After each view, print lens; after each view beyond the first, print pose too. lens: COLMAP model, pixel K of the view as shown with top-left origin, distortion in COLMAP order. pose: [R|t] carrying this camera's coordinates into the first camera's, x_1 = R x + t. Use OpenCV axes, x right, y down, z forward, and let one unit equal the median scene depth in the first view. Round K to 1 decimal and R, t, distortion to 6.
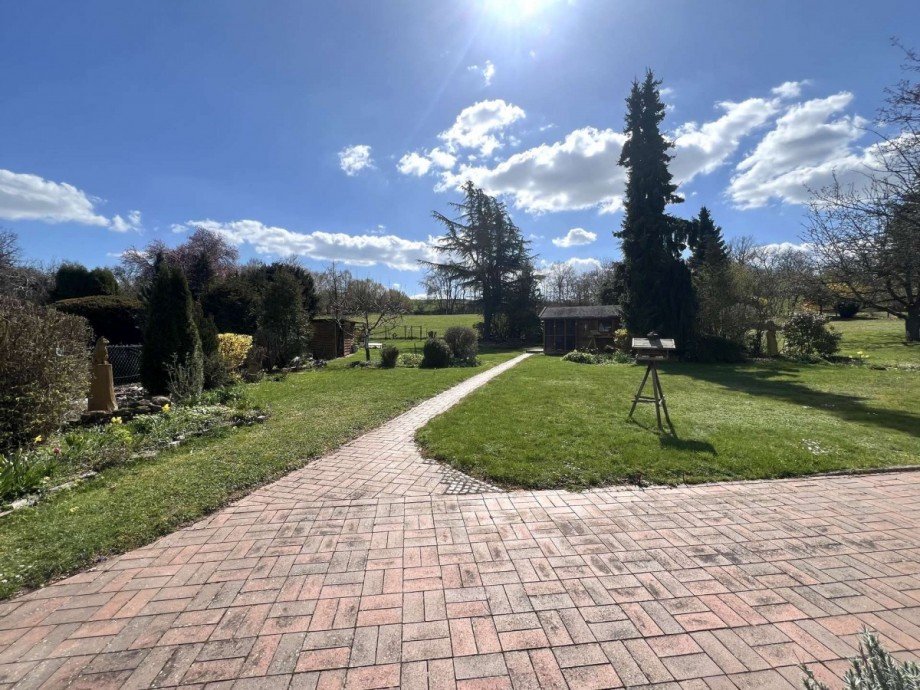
lens RADIAL K [[382.2, 0, 456.3], [0, 382.2, 341.9], [0, 0, 1]] dist [-0.000215, 0.000120]
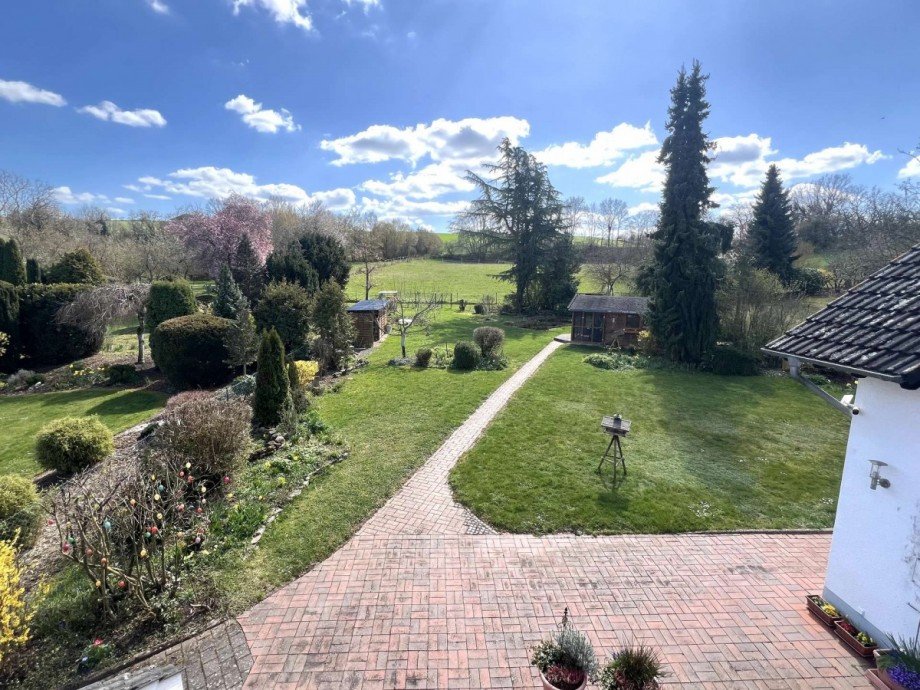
lens RADIAL K [[425.2, 0, 455.9], [0, 425.2, 336.3], [0, 0, 1]] dist [-0.001327, -0.000270]
pose [[0.996589, 0.033213, -0.075544, 0.043792], [-0.022915, 0.990809, 0.133313, -0.773078], [0.079277, -0.131127, 0.988191, -0.858140]]
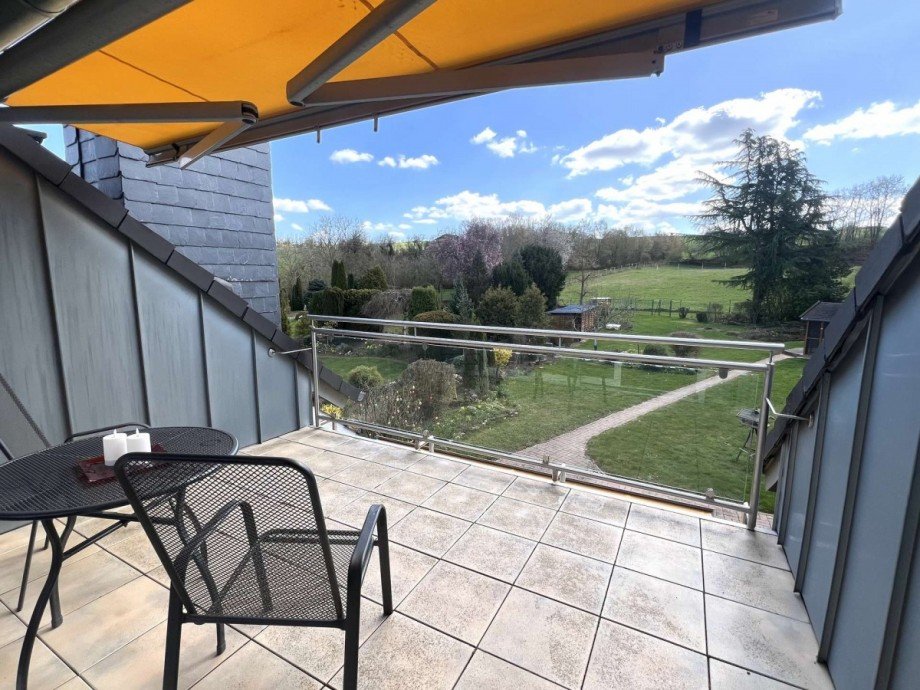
lens RADIAL K [[425.2, 0, 455.9], [0, 425.2, 336.3], [0, 0, 1]] dist [-0.001327, -0.000270]
pose [[0.818413, 0.083617, -0.568514, 0.731692], [-0.015279, 0.992173, 0.123934, -0.749610], [0.574428, -0.092743, 0.813285, -1.515050]]
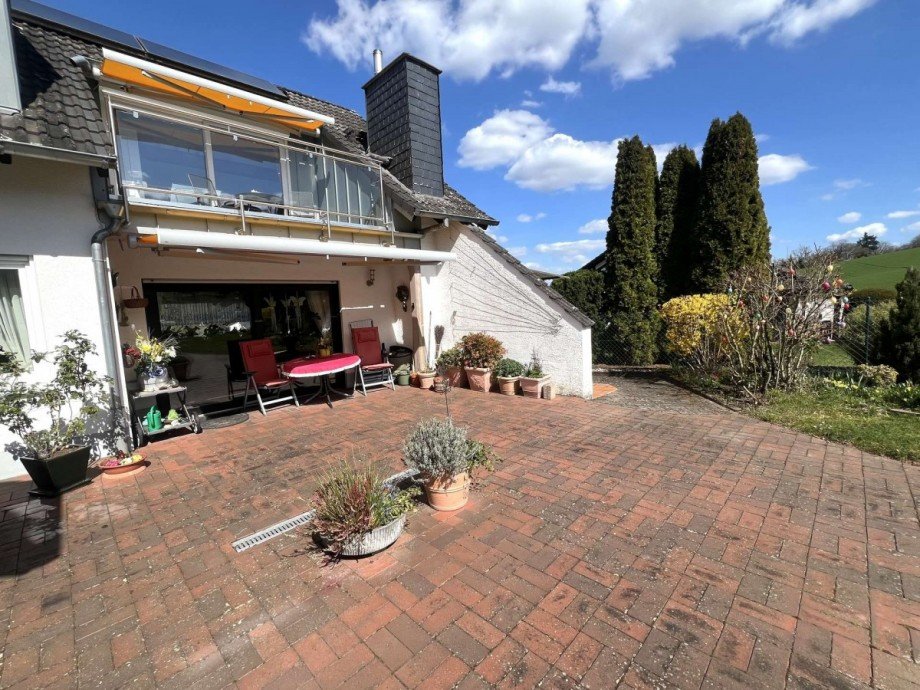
lens RADIAL K [[395.2, 0, 457.1], [0, 395.2, 344.5], [0, 0, 1]] dist [-0.003693, 0.000393]
pose [[-0.786175, 0.106429, -0.608771, 0.728372], [0.046975, 0.992501, 0.112852, -0.025216], [0.616217, 0.060124, -0.785278, 0.834386]]
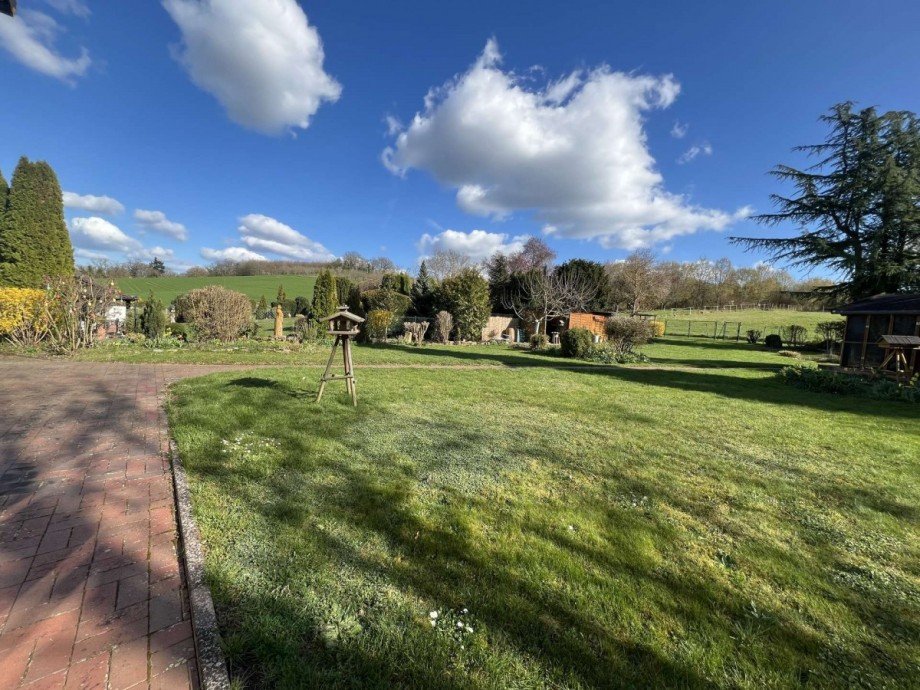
lens RADIAL K [[368.8, 0, 457.2], [0, 368.8, 344.1], [0, 0, 1]] dist [0.001038, 0.000178]
pose [[0.539930, 0.095598, -0.836263, 2.201482], [-0.077602, 0.994951, 0.063635, -0.005413], [0.838125, 0.030537, 0.544623, 1.141126]]
